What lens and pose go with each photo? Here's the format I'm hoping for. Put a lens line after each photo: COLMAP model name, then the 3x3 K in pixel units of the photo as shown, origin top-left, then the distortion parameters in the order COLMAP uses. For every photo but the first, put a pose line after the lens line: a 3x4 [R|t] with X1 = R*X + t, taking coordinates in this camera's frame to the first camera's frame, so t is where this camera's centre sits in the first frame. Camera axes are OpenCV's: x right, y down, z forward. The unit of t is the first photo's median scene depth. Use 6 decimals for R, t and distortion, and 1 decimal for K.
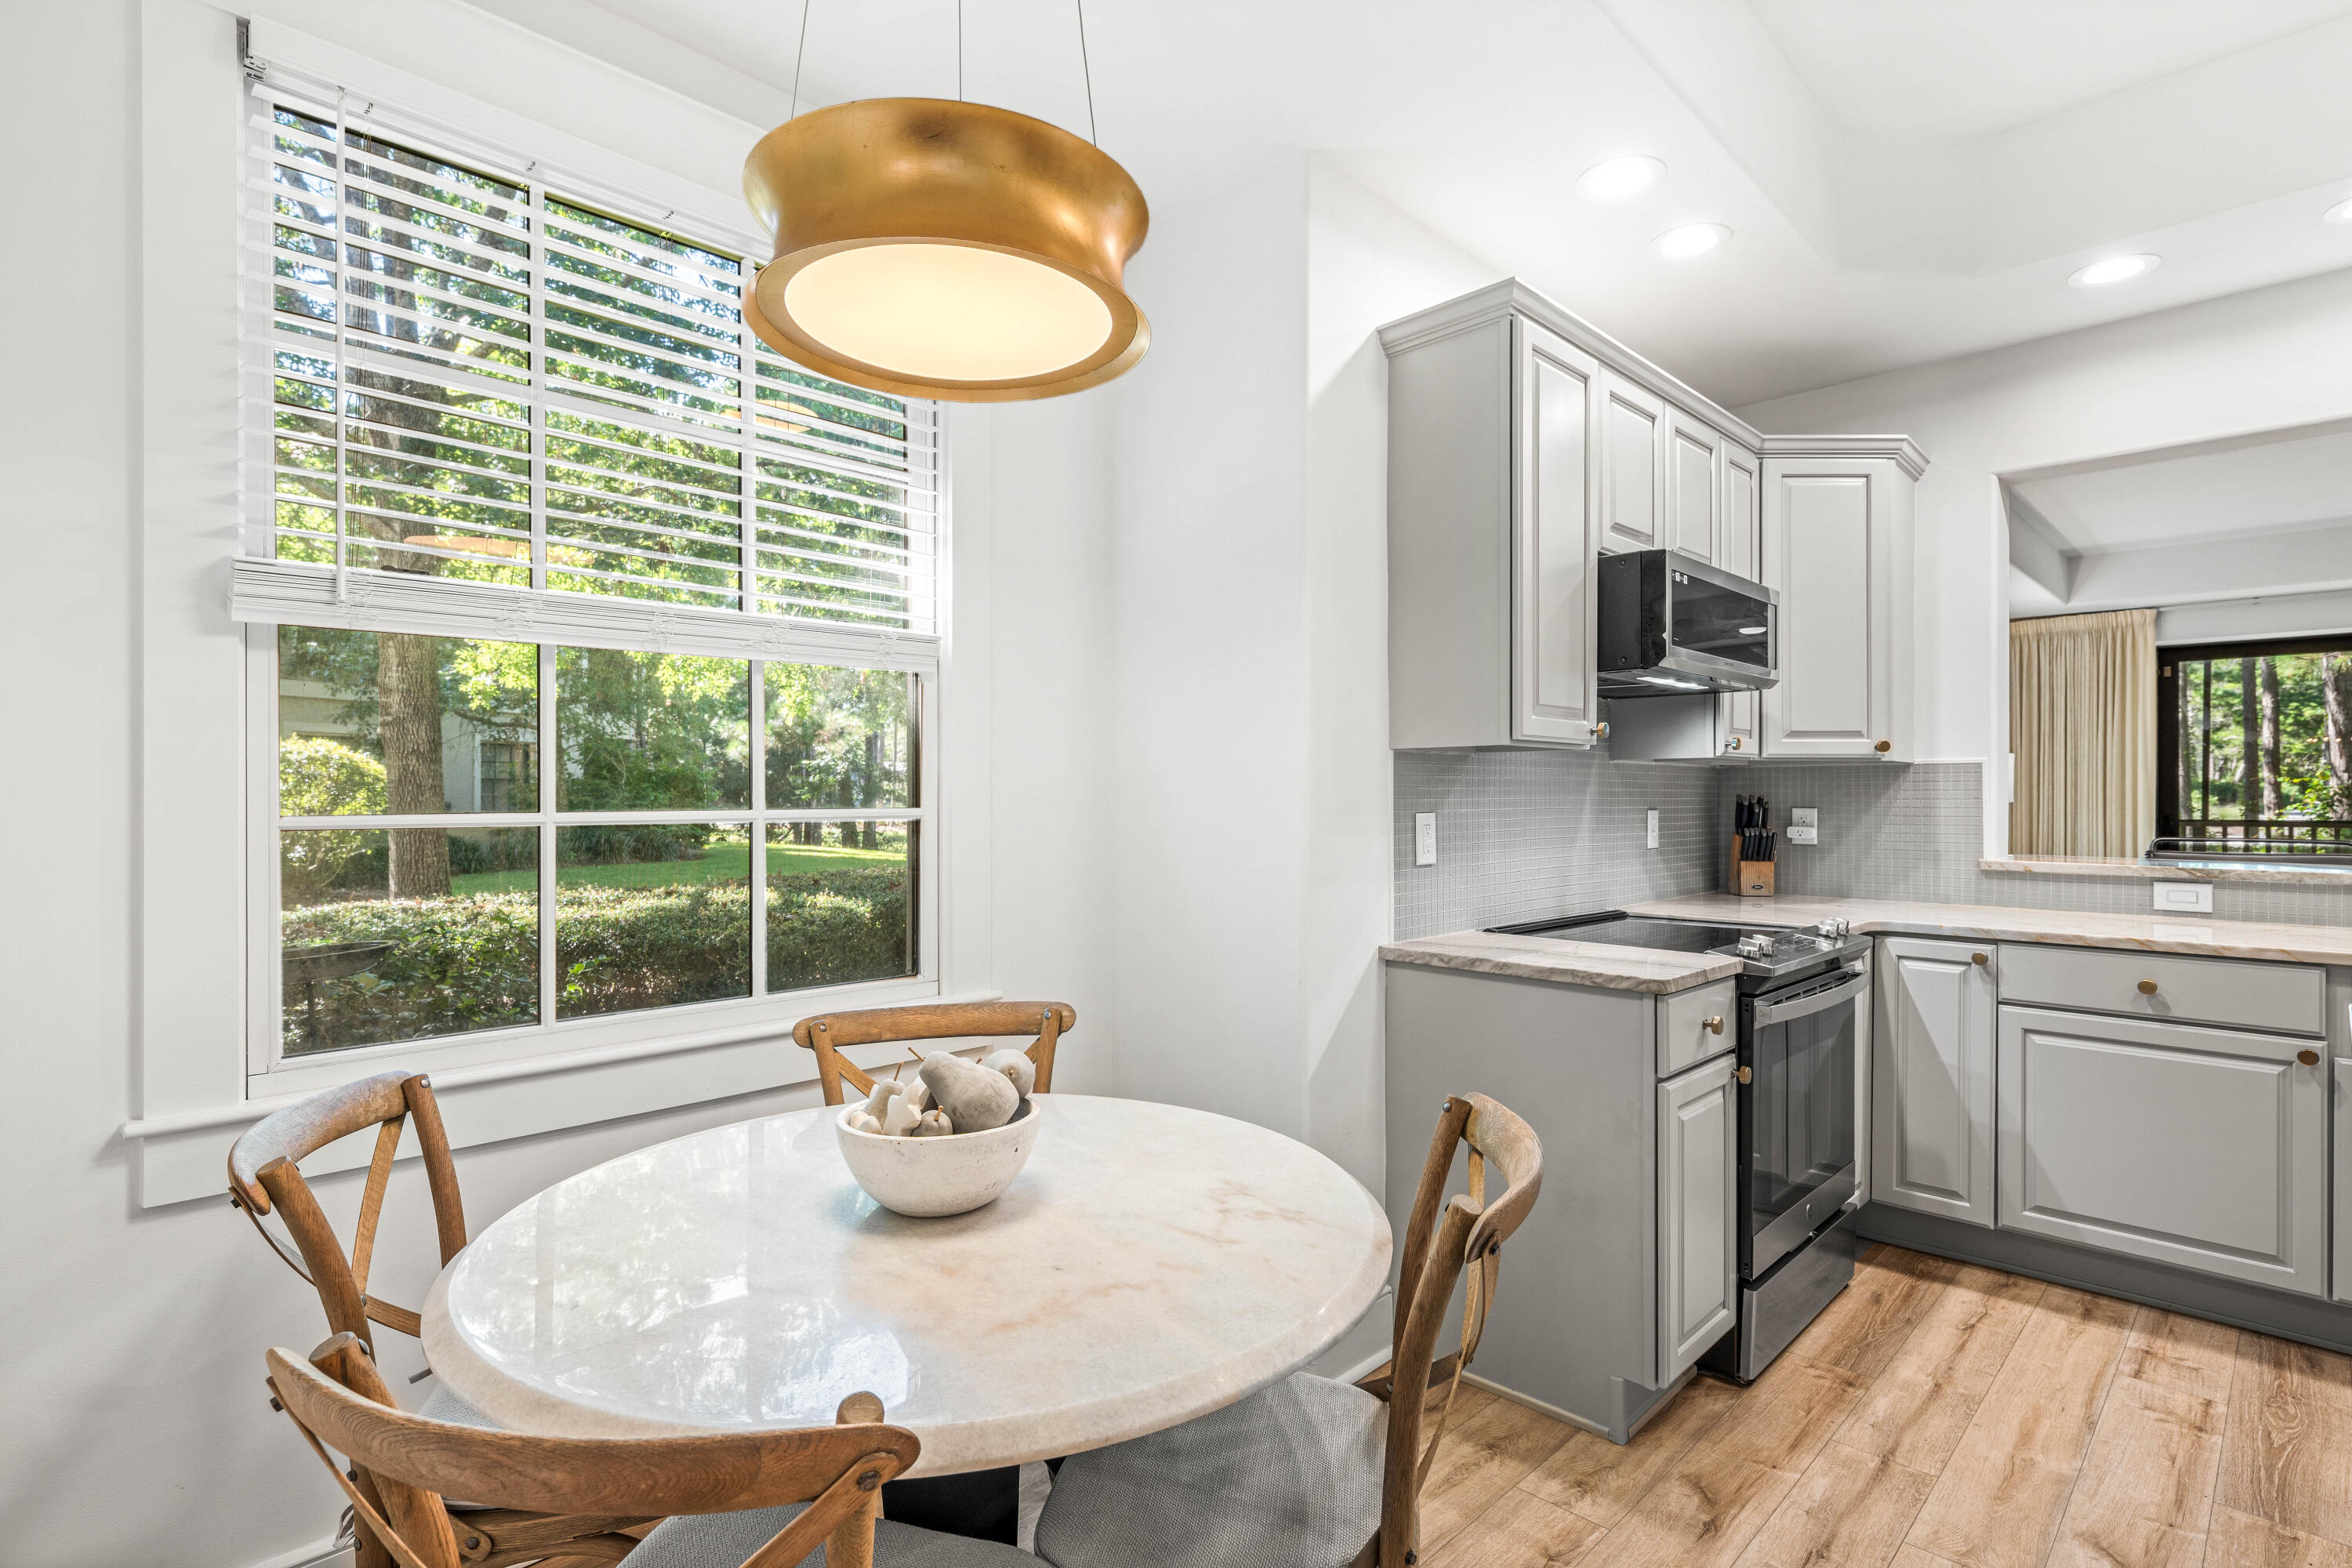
lens RADIAL K [[1143.7, 0, 1167.6], [0, 1143.7, 793.0], [0, 0, 1]] dist [0.004082, 0.000865]
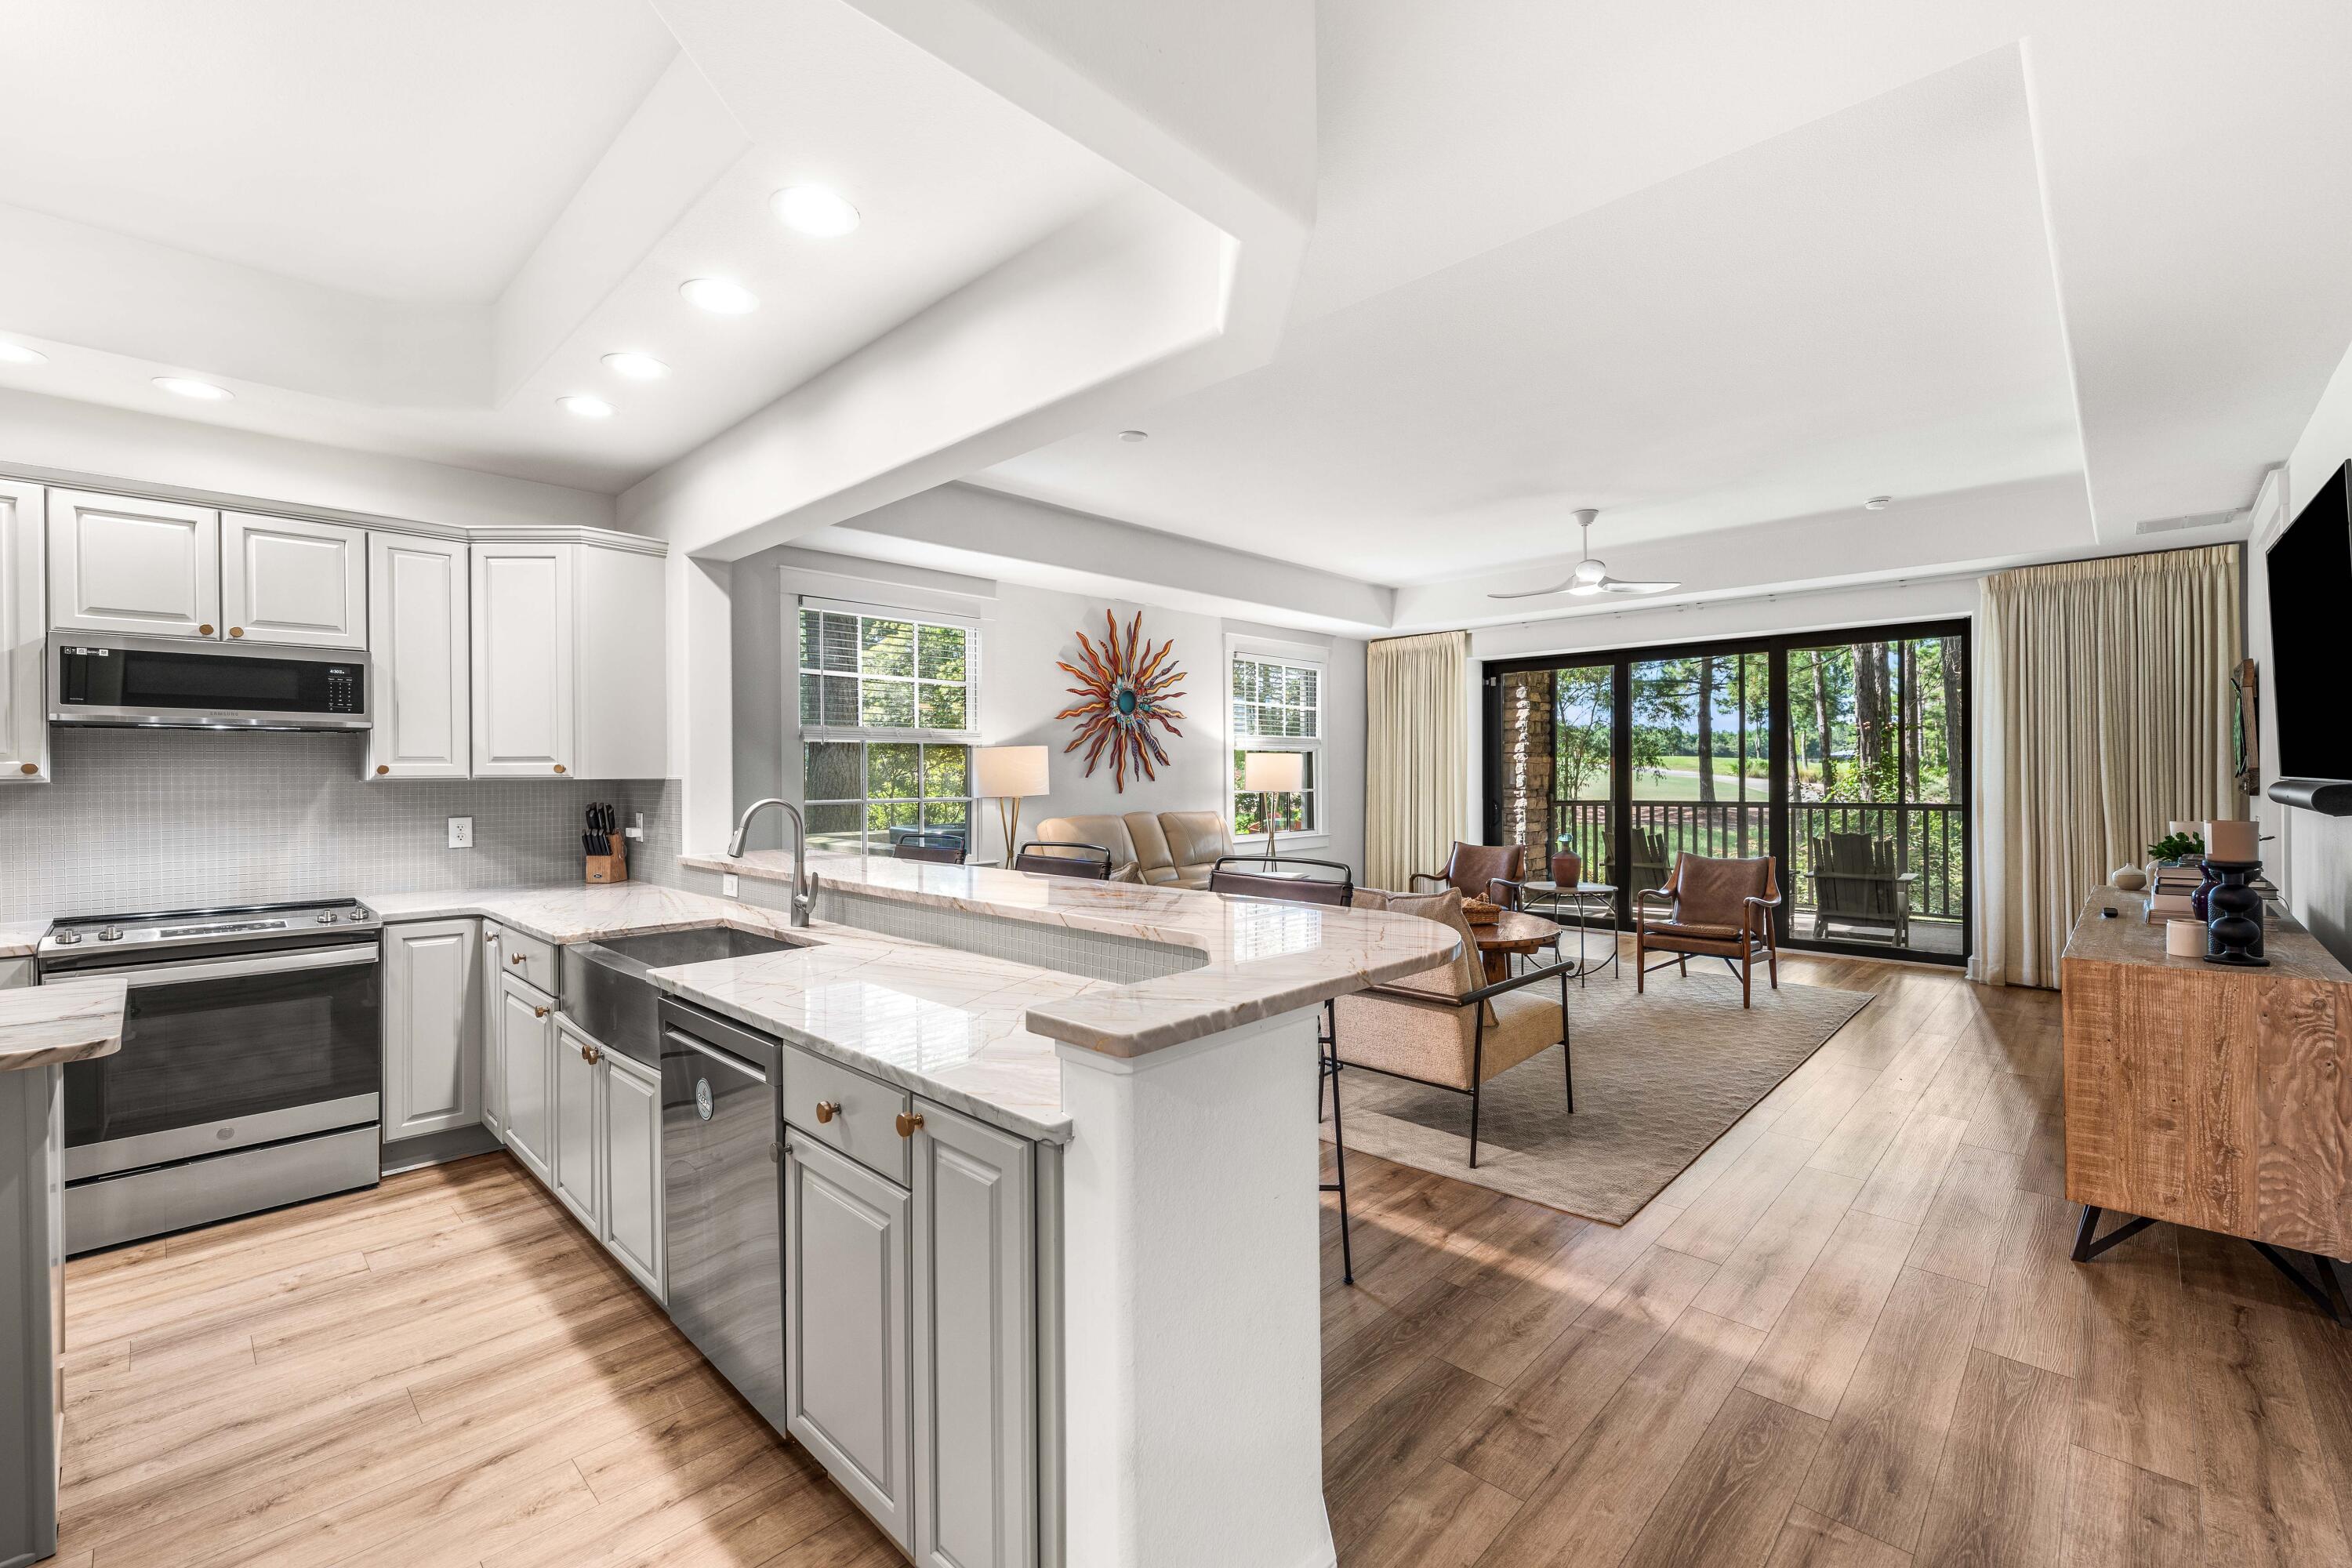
lens RADIAL K [[989.1, 0, 1172.2], [0, 989.1, 774.9], [0, 0, 1]] dist [-0.001181, -0.000724]
pose [[0.999814, -0.008978, 0.017096, 1.488560], [0.008951, 0.999959, 0.001655, -0.033547], [-0.017110, -0.001502, 0.999852, -0.134293]]
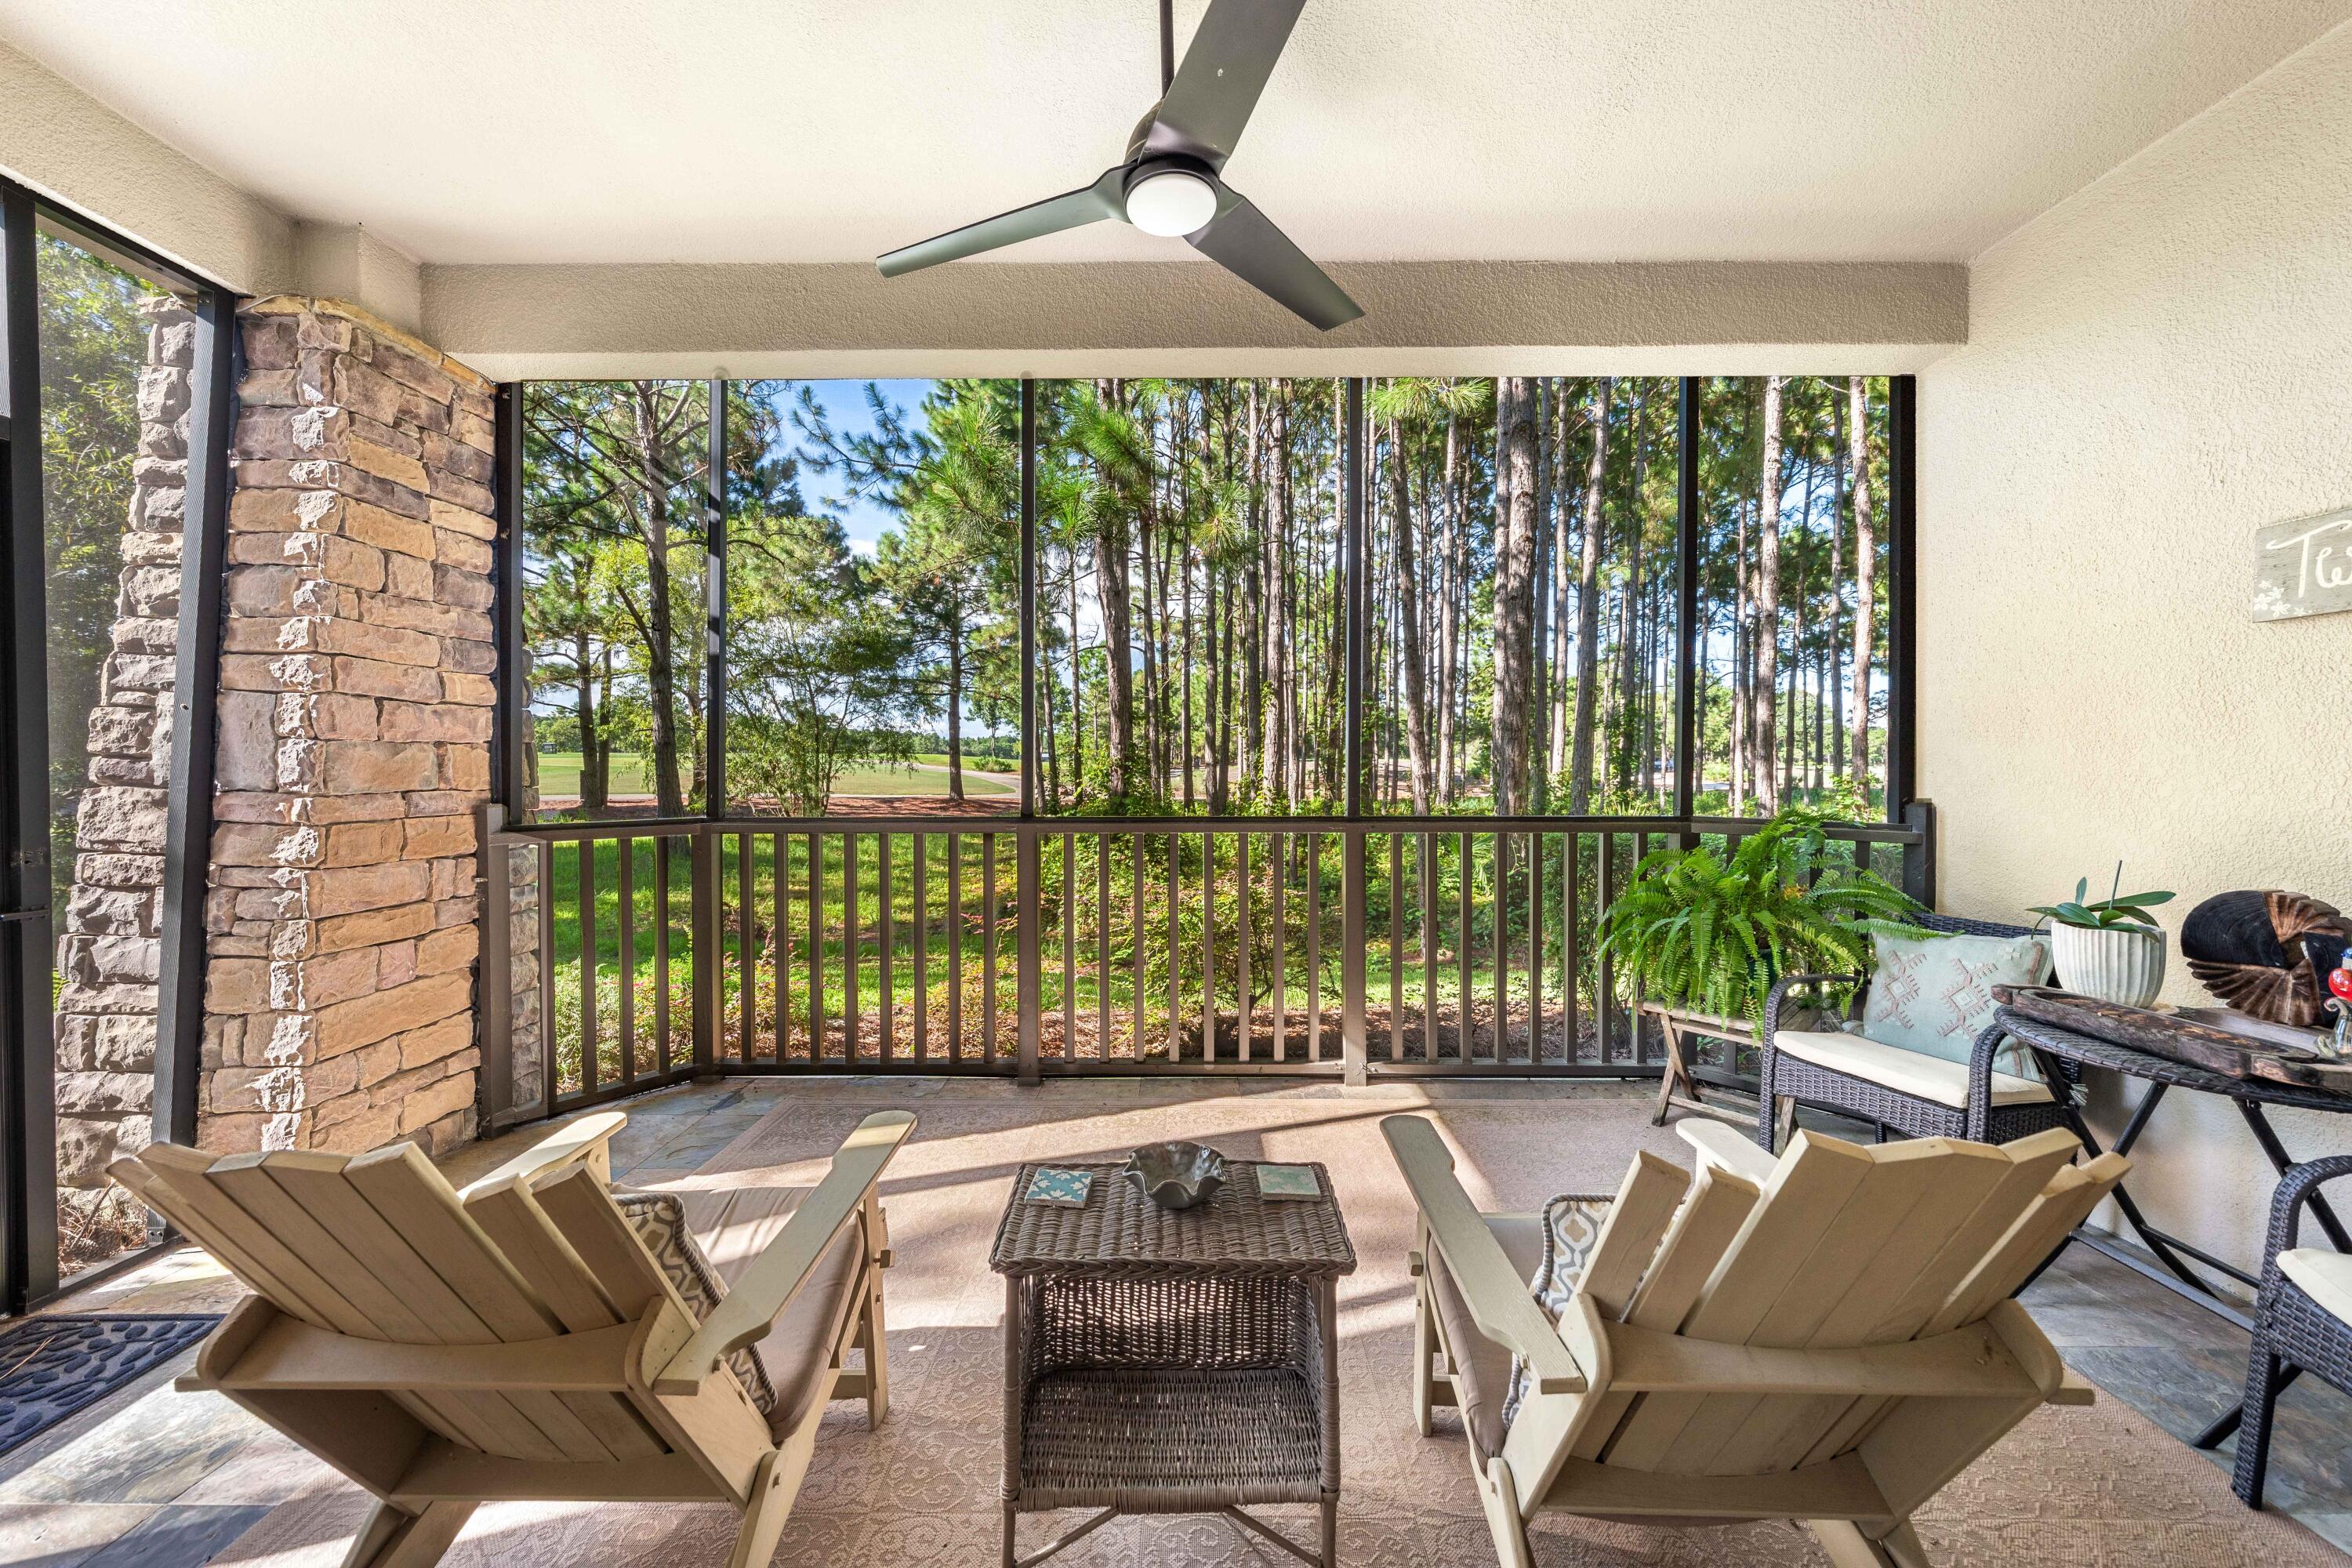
lens RADIAL K [[815.3, 0, 1178.5], [0, 815.3, 776.9], [0, 0, 1]] dist [-0.000952, -0.000078]
pose [[0.711729, -0.010833, 0.702370, 2.639753], [0.002008, 0.999908, 0.013387, 0.003788], [-0.702451, -0.008117, 0.711686, 1.897701]]
